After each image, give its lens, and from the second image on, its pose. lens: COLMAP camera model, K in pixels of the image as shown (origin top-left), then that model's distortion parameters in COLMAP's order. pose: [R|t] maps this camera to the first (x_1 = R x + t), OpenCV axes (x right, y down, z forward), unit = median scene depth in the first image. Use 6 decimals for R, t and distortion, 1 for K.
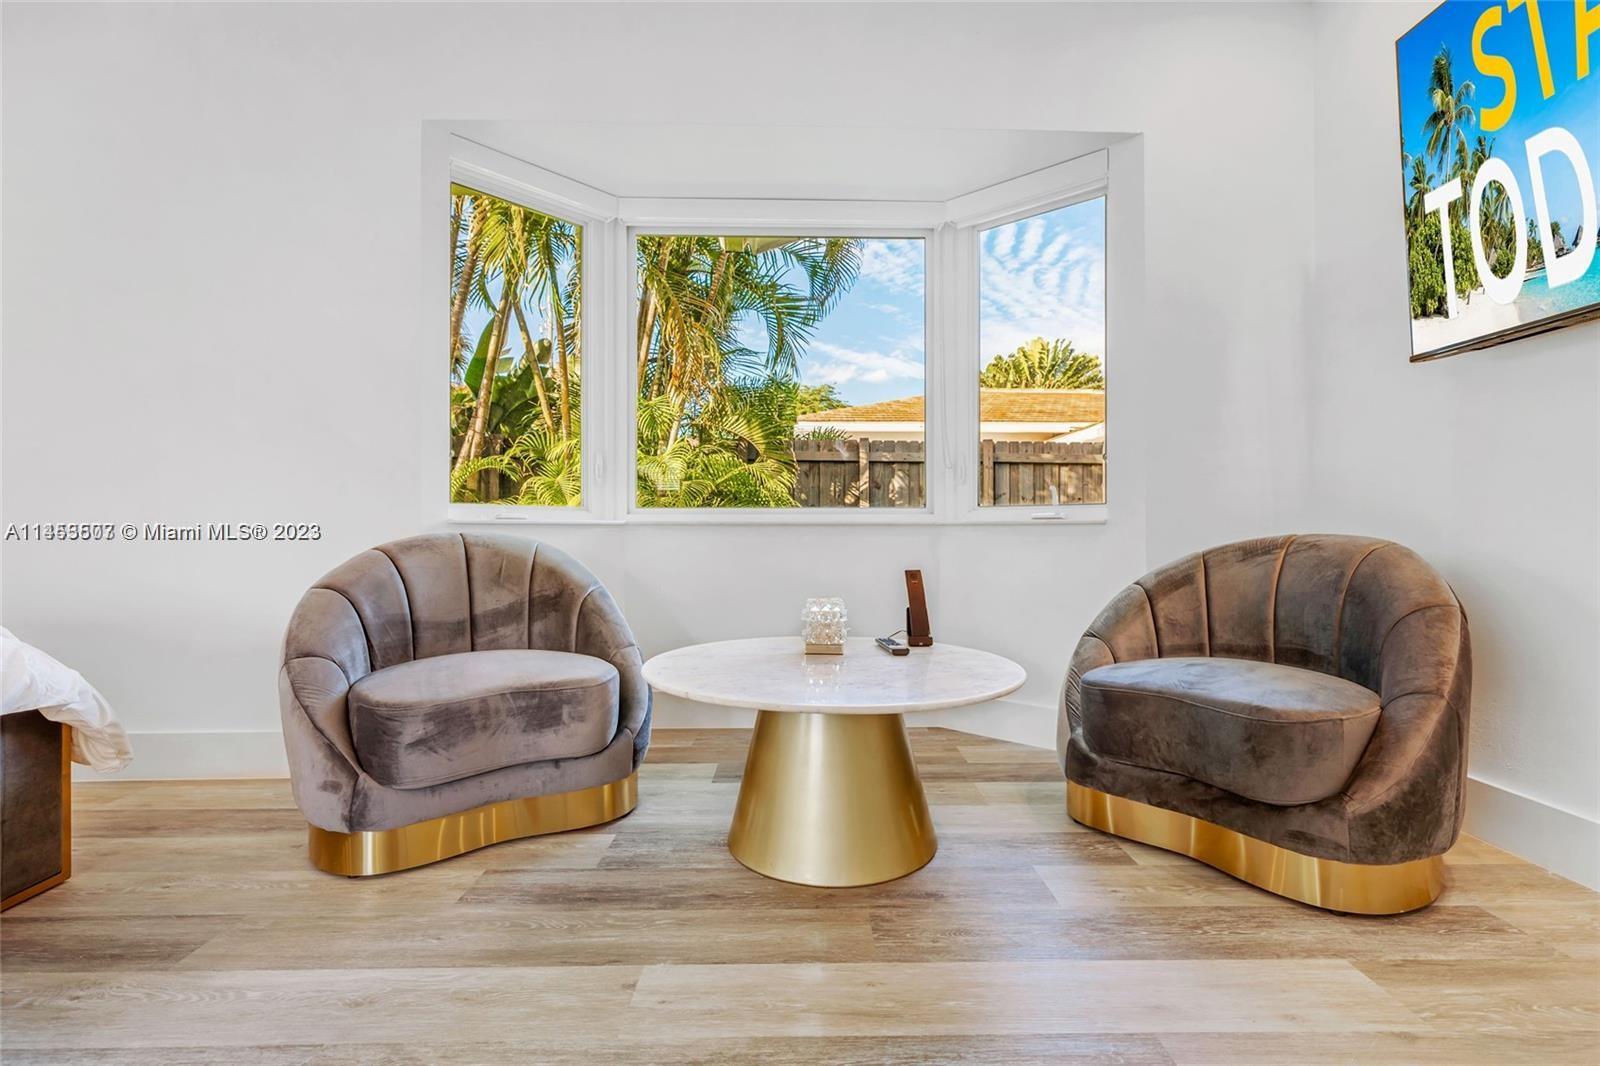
lens RADIAL K [[707.8, 0, 810.7], [0, 707.8, 540.0], [0, 0, 1]] dist [0.003788, 0.001057]
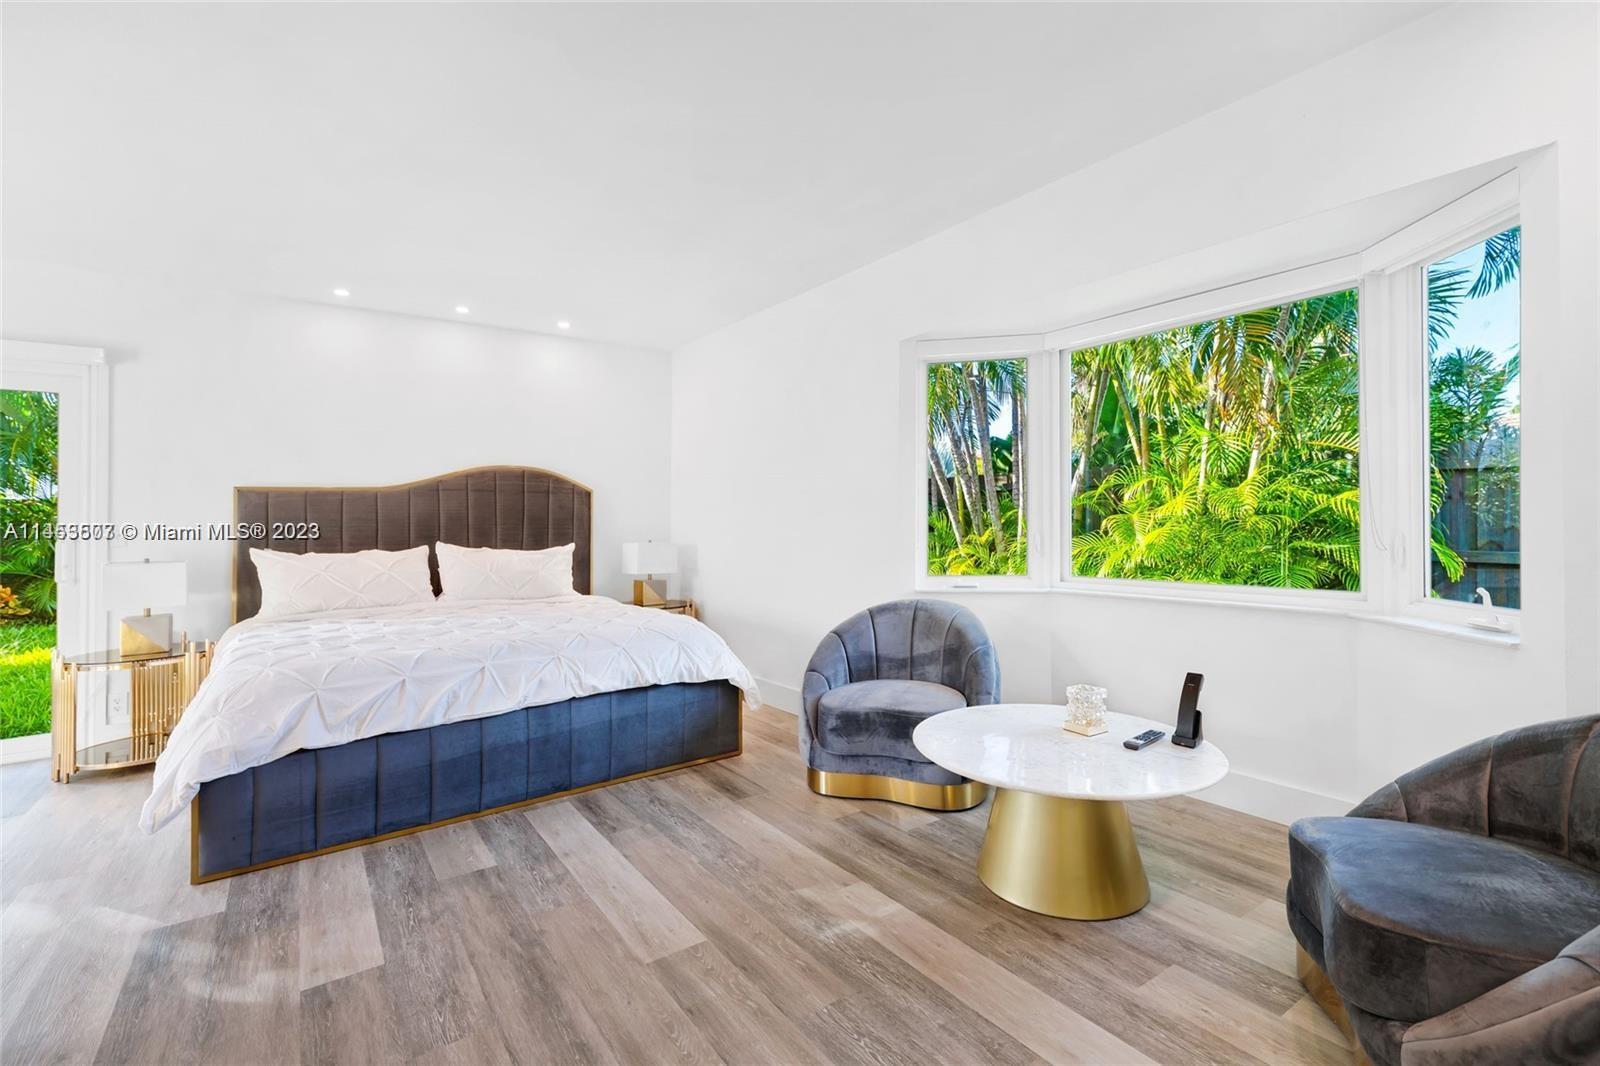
lens RADIAL K [[707.8, 0, 813.1], [0, 707.8, 520.8], [0, 0, 1]] dist [0.003788, 0.001057]
pose [[0.578081, -0.012772, -0.815879, 0.891684], [0.001144, 0.999889, -0.014842, -0.223718], [0.815978, 0.007646, 0.578032, -0.121839]]
